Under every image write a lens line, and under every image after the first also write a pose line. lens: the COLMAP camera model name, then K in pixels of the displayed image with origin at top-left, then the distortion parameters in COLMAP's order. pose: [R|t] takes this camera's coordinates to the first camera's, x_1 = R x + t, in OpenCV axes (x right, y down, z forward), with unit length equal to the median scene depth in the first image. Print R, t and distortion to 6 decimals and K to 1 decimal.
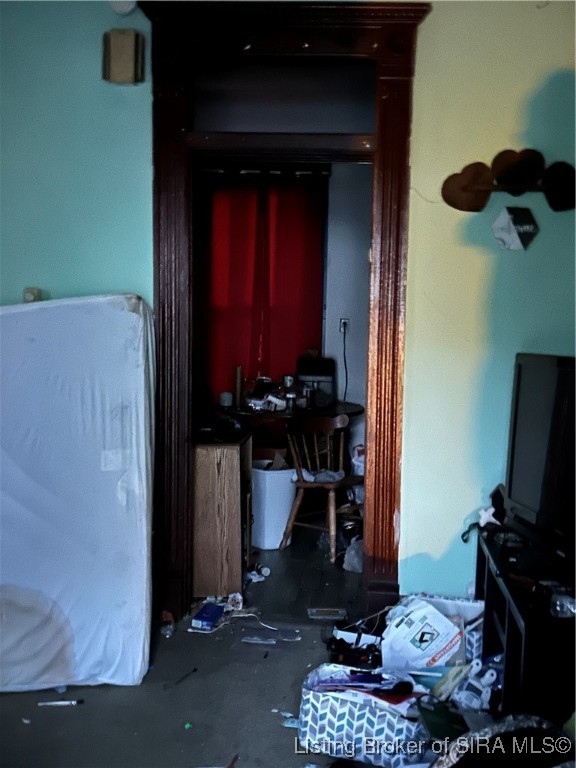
lens RADIAL K [[872.1, 0, 287.9], [0, 872.1, 383.4], [0, 0, 1]] dist [0.044869, 0.000000]
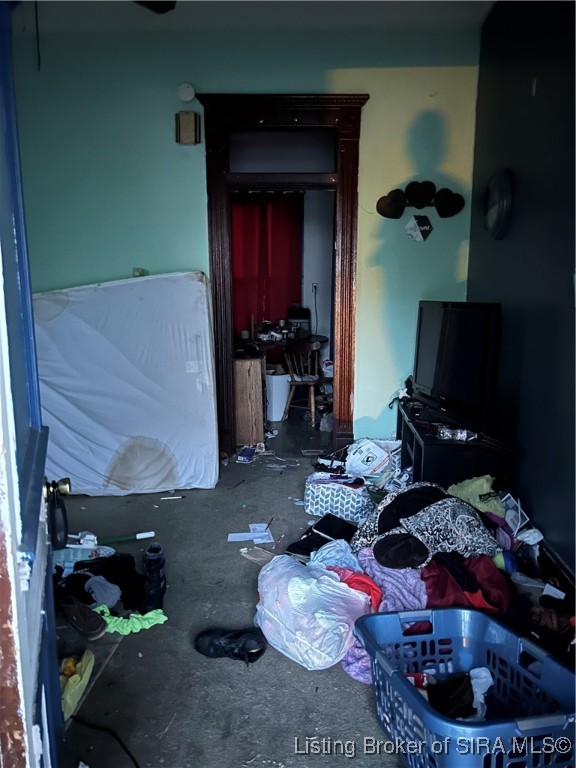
lens RADIAL K [[578.6, 0, 287.3], [0, 578.6, 385.0], [0, 0, 1]] dist [0.043505, -0.041756]
pose [[0.999209, -0.025317, 0.030666, -0.043726], [0.022273, 0.995147, 0.095850, 0.015734], [-0.032944, -0.095091, 0.994923, -0.164499]]
